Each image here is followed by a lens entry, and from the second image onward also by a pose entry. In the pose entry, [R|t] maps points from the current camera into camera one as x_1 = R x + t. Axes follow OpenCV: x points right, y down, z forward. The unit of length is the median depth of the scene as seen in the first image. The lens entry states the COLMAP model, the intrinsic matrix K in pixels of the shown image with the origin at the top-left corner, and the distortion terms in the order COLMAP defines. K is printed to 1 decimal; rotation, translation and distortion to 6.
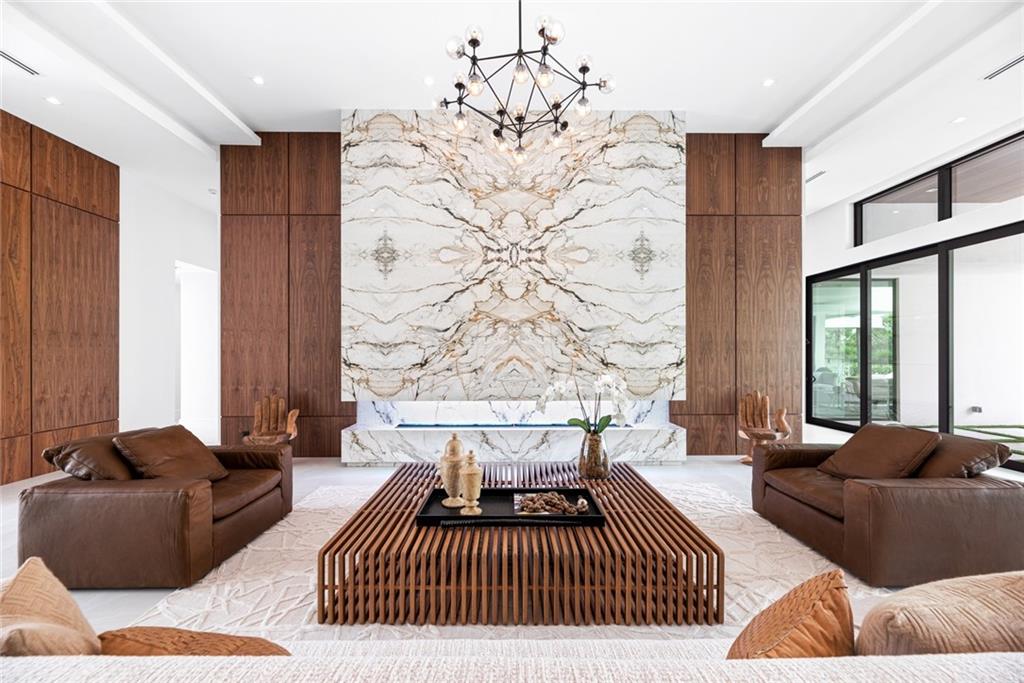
lens RADIAL K [[416.7, 0, 513.9], [0, 416.7, 352.8], [0, 0, 1]] dist [0.000206, 0.000910]
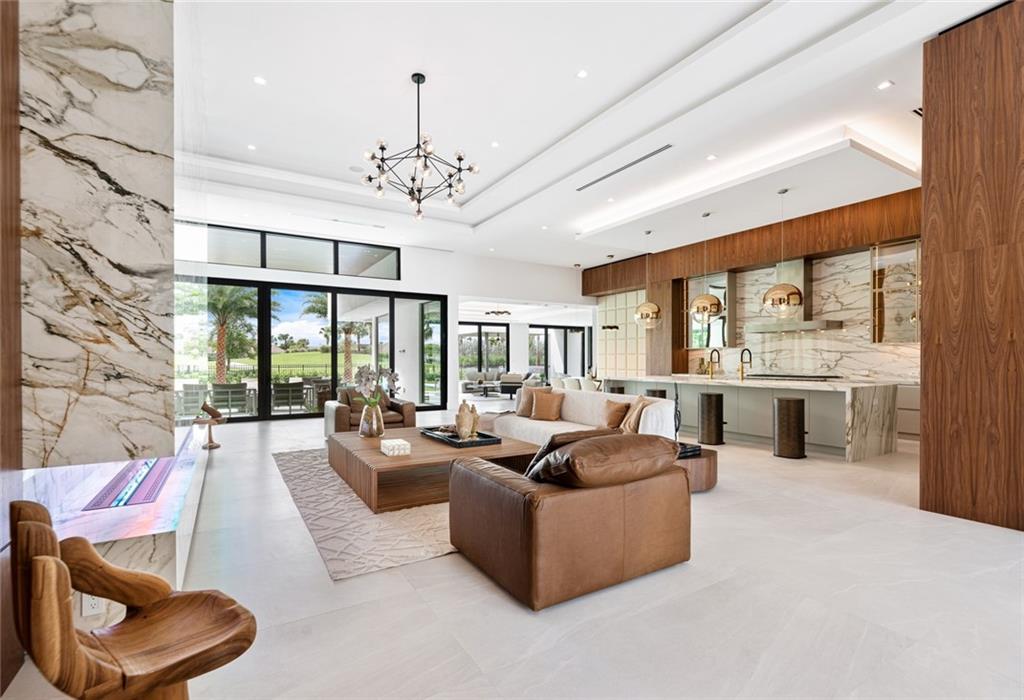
lens RADIAL K [[454.6, 0, 497.1], [0, 454.6, 361.8], [0, 0, 1]] dist [0.000294, 0.000497]
pose [[-0.499421, -0.000225, 0.866360, -0.927157], [-0.000607, 1.000000, -0.000090, 0.027621], [-0.866359, -0.000571, -0.499421, 0.945745]]
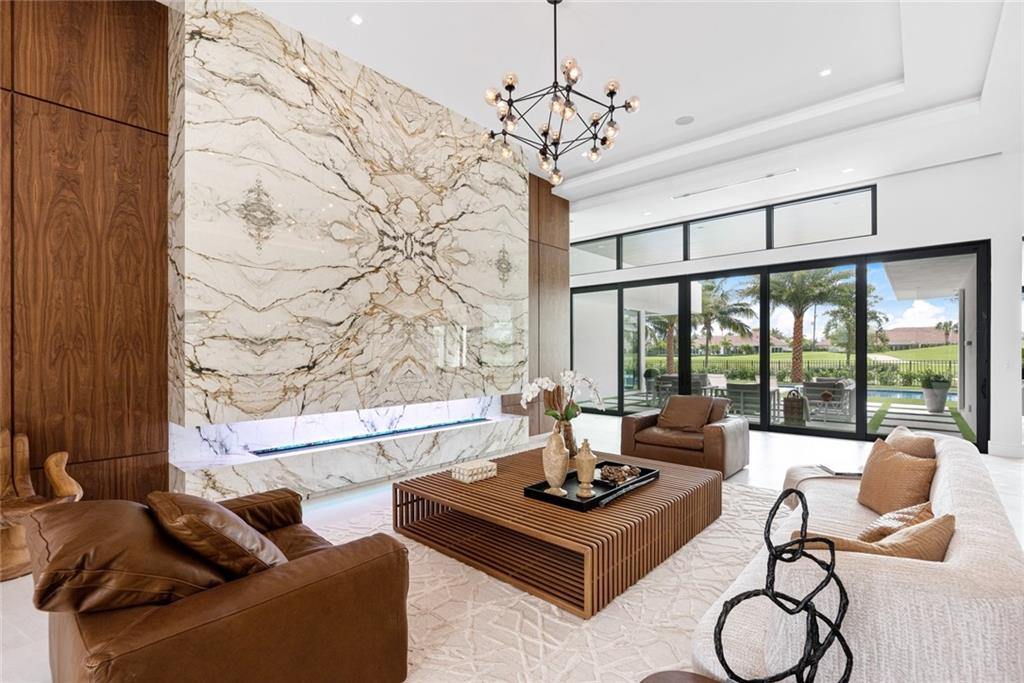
lens RADIAL K [[457.6, 0, 513.3], [0, 457.6, 352.1], [0, 0, 1]] dist [-0.001667, 0.000278]
pose [[0.671442, 0.002016, 0.741054, -0.591743], [-0.001892, 0.999998, -0.001005, 0.000162], [-0.741055, -0.000727, 0.671444, 0.152185]]
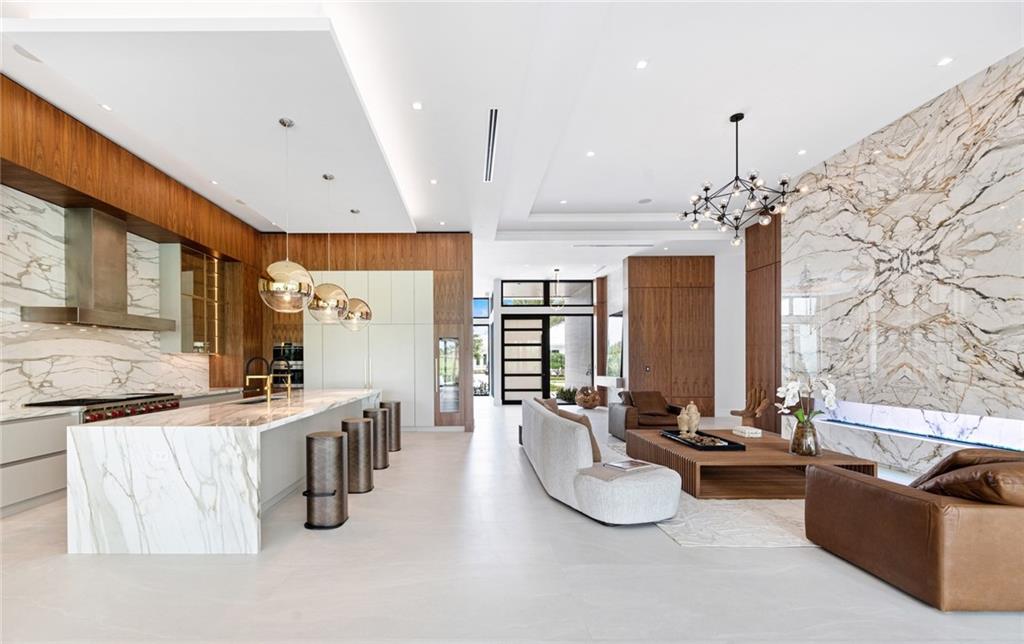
lens RADIAL K [[436.7, 0, 468.2], [0, 436.7, 363.2], [0, 0, 1]] dist [0.002918, -0.000775]
pose [[-0.019229, 0.005557, -0.999800, 1.065496], [0.006738, 0.999963, 0.005428, -0.003968], [0.999792, -0.006632, -0.019265, -0.023168]]
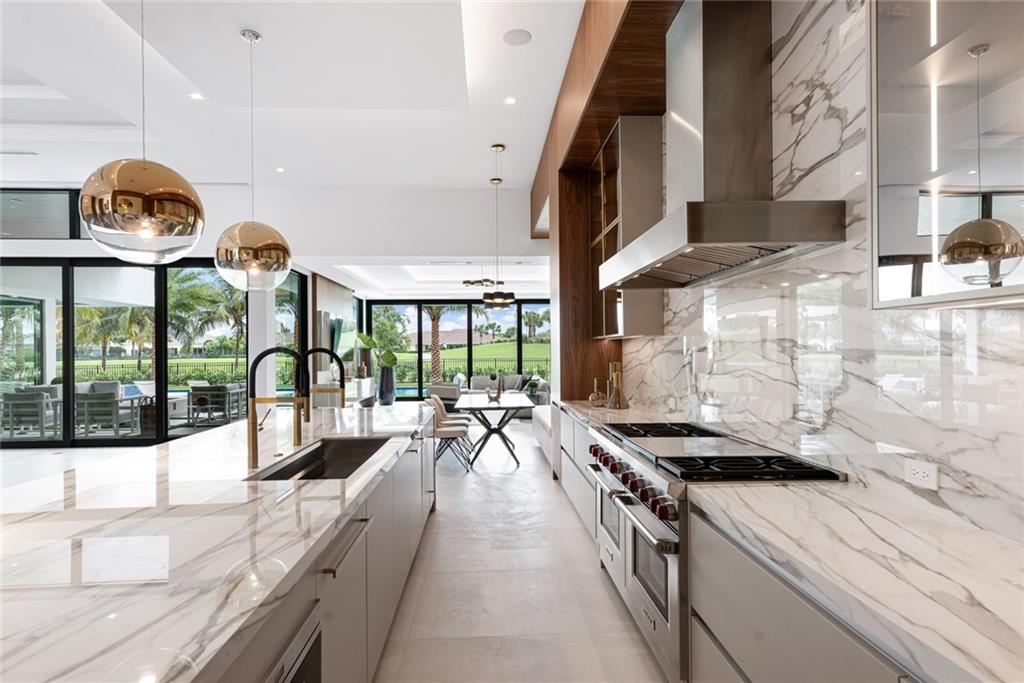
lens RADIAL K [[535.1, 0, 512.0], [0, 535.1, 346.3], [0, 0, 1]] dist [0.016273, 0.001216]
pose [[-0.034265, 0.010587, 0.999357, -0.507647], [0.003615, 0.999939, -0.010469, -0.011332], [-0.999406, 0.003254, -0.034301, -0.715740]]
